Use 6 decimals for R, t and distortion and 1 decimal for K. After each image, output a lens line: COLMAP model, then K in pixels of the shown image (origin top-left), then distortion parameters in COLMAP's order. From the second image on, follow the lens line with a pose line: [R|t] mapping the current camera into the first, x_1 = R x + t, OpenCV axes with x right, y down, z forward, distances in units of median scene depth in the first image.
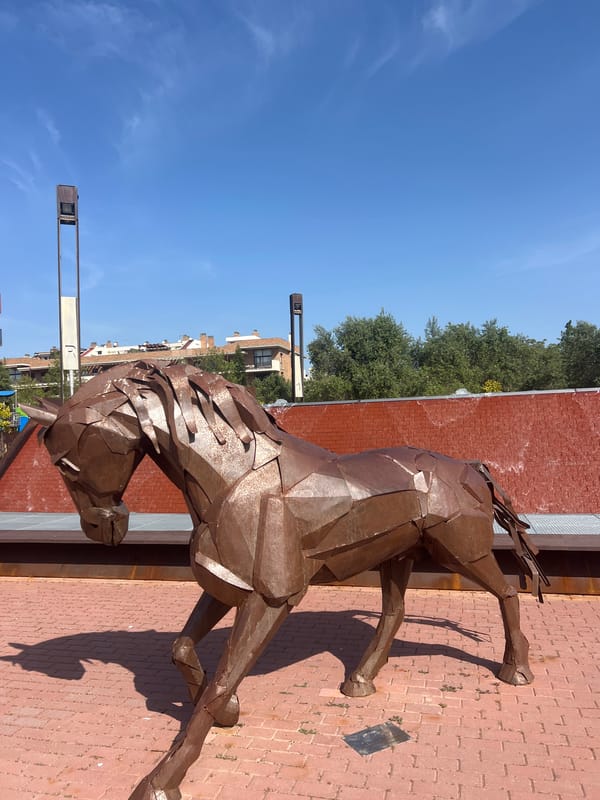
lens RADIAL K [[566.5, 0, 299.7], [0, 566.5, 411.6], [0, 0, 1]] dist [0.098699, 0.000002]
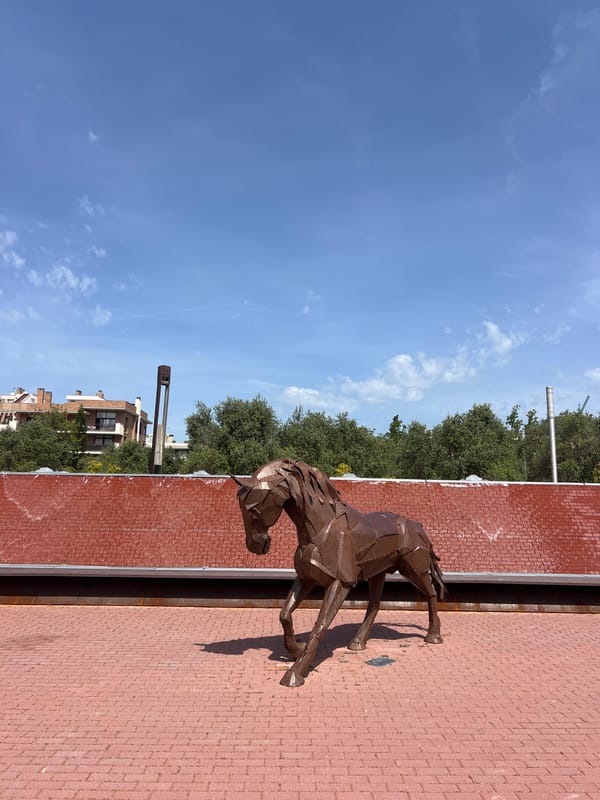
lens RADIAL K [[566.5, 0, 299.7], [0, 566.5, 411.6], [0, 0, 1]] dist [0.098699, 0.000002]
pose [[0.956811, 0.099770, 0.273055, -0.072477], [-0.064894, 0.988865, -0.133922, 0.000723], [-0.283376, 0.110419, 0.952631, -0.083807]]
